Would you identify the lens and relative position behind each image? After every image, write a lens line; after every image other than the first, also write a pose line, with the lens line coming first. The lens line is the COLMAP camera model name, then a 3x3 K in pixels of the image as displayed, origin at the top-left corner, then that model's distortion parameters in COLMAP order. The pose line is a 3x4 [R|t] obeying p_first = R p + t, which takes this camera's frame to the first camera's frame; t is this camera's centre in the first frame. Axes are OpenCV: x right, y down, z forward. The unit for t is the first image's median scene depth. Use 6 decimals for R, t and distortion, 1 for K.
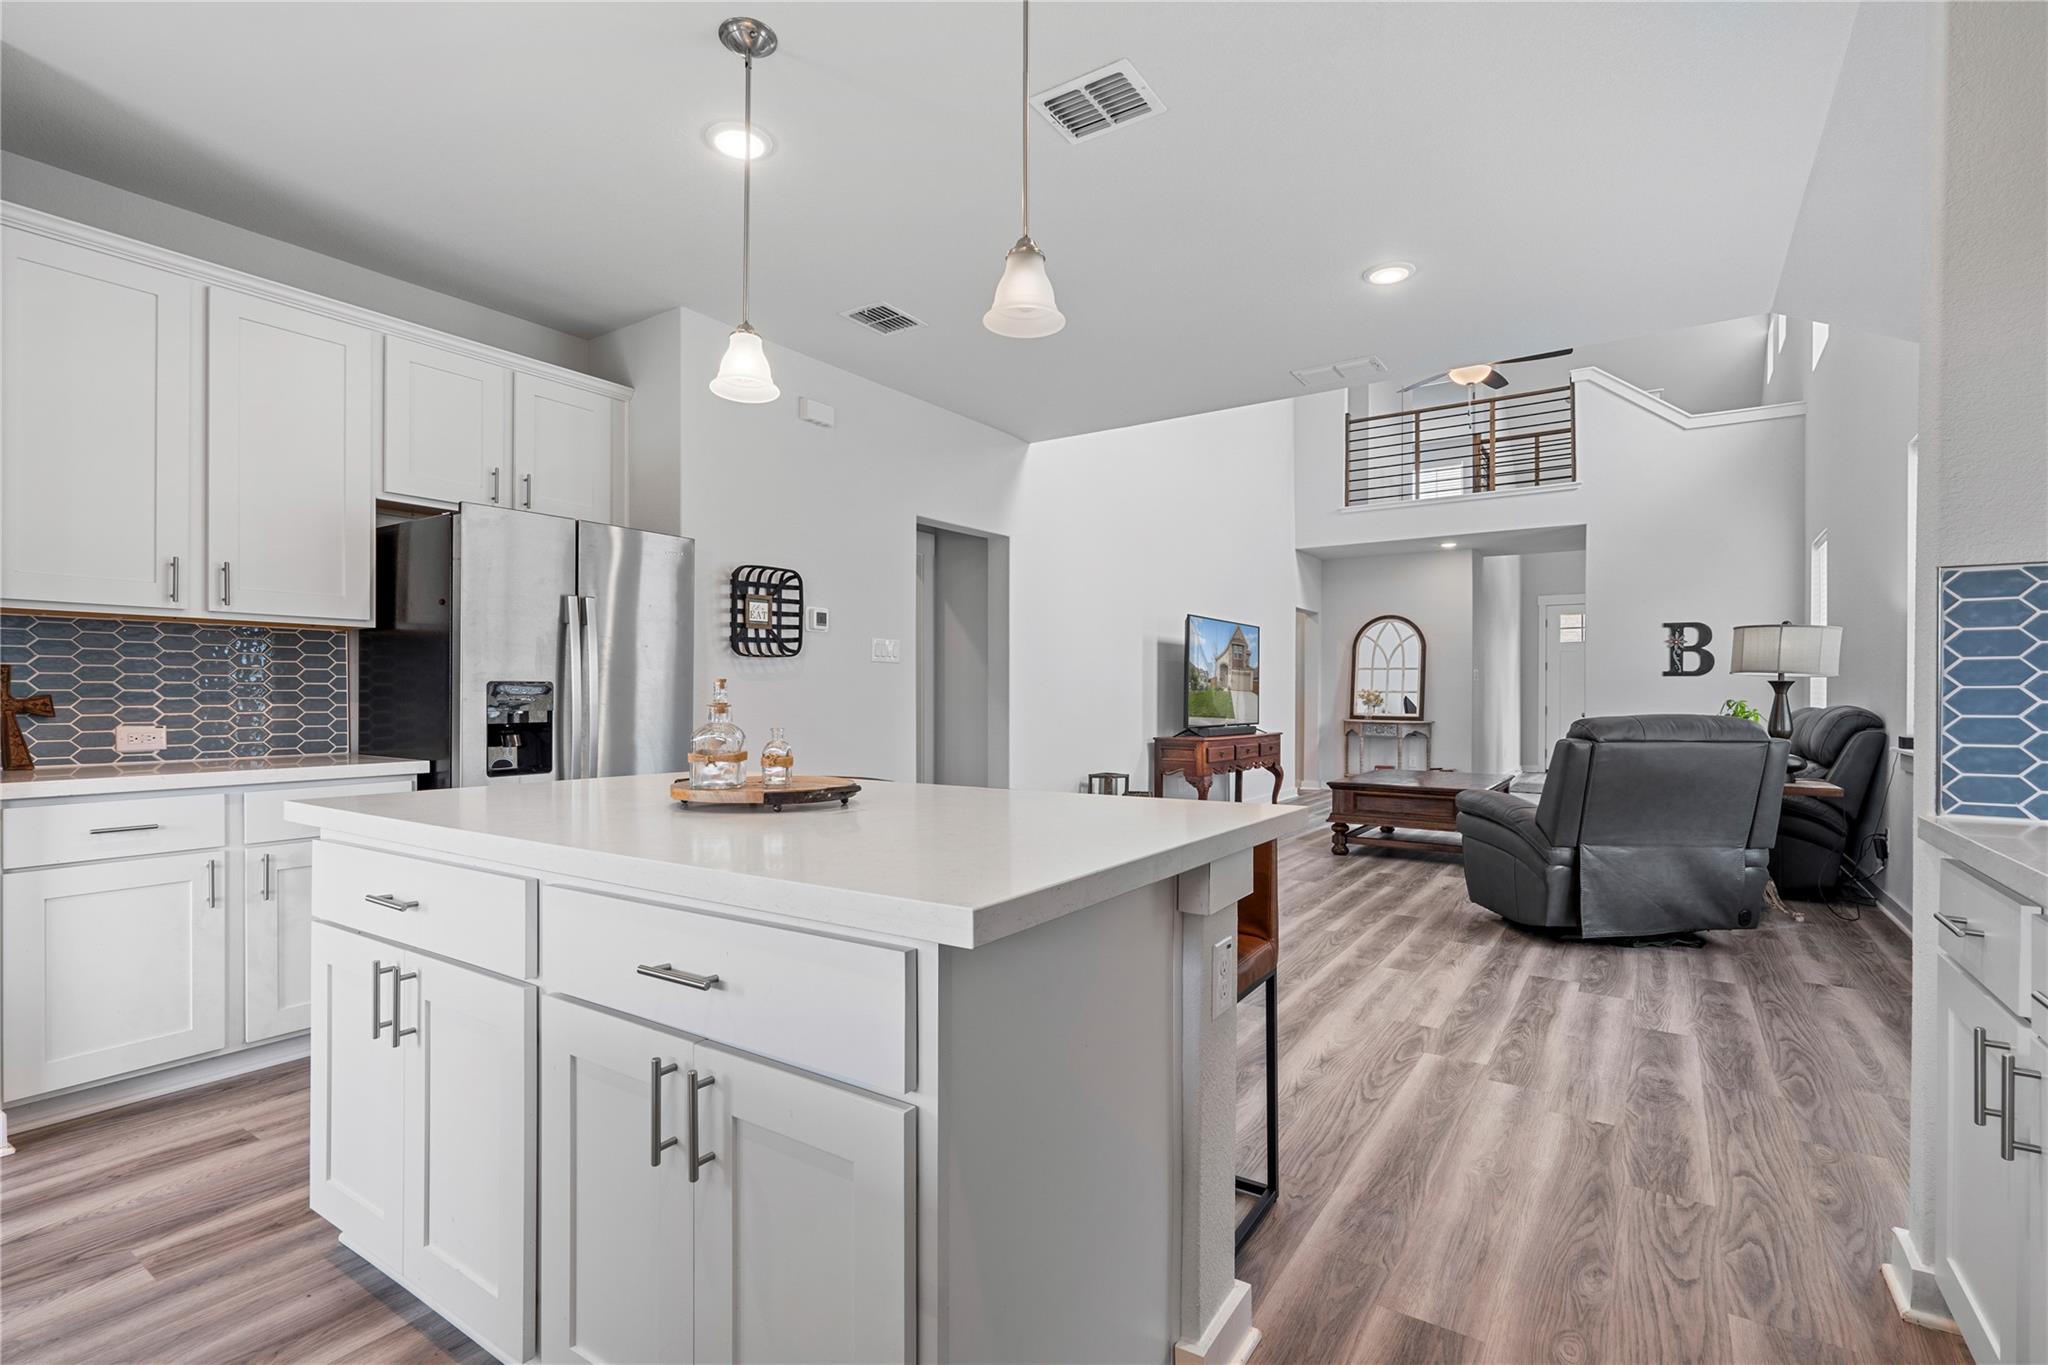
lens RADIAL K [[950.1, 0, 1015.5], [0, 950.1, 694.1], [0, 0, 1]] dist [-0.002844, 0.002121]
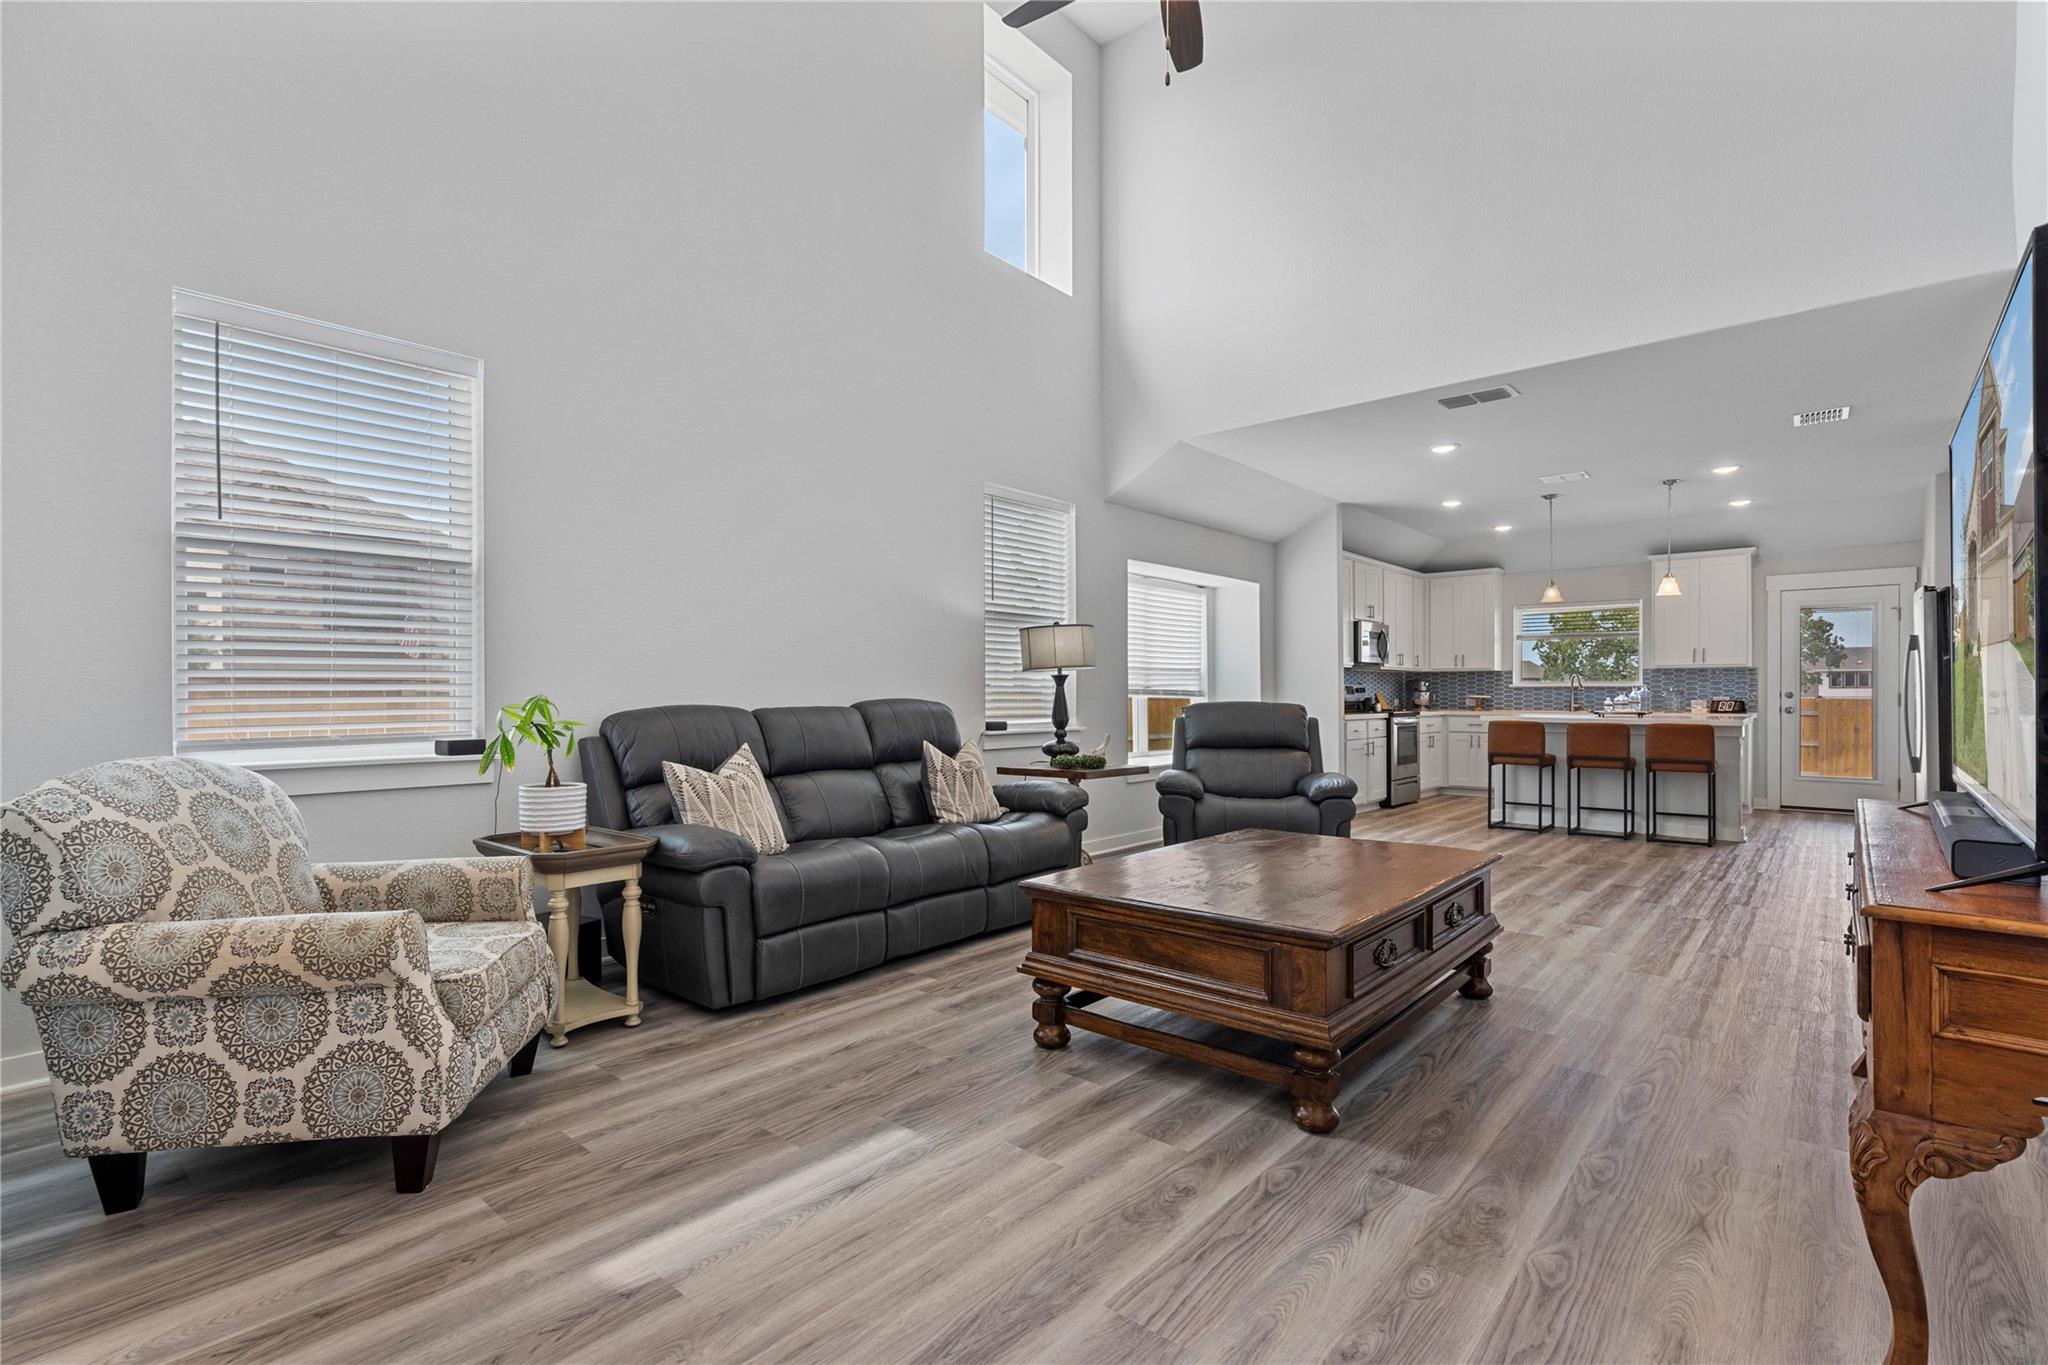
lens RADIAL K [[950.1, 0, 1002.6], [0, 950.1, 691.1], [0, 0, 1]] dist [-0.002844, 0.002121]
pose [[-0.991847, 0.000438, 0.127430, 0.411388], [0.000096, 0.999996, -0.002688, 0.004521], [-0.127431, -0.002654, -0.991844, 1.198141]]
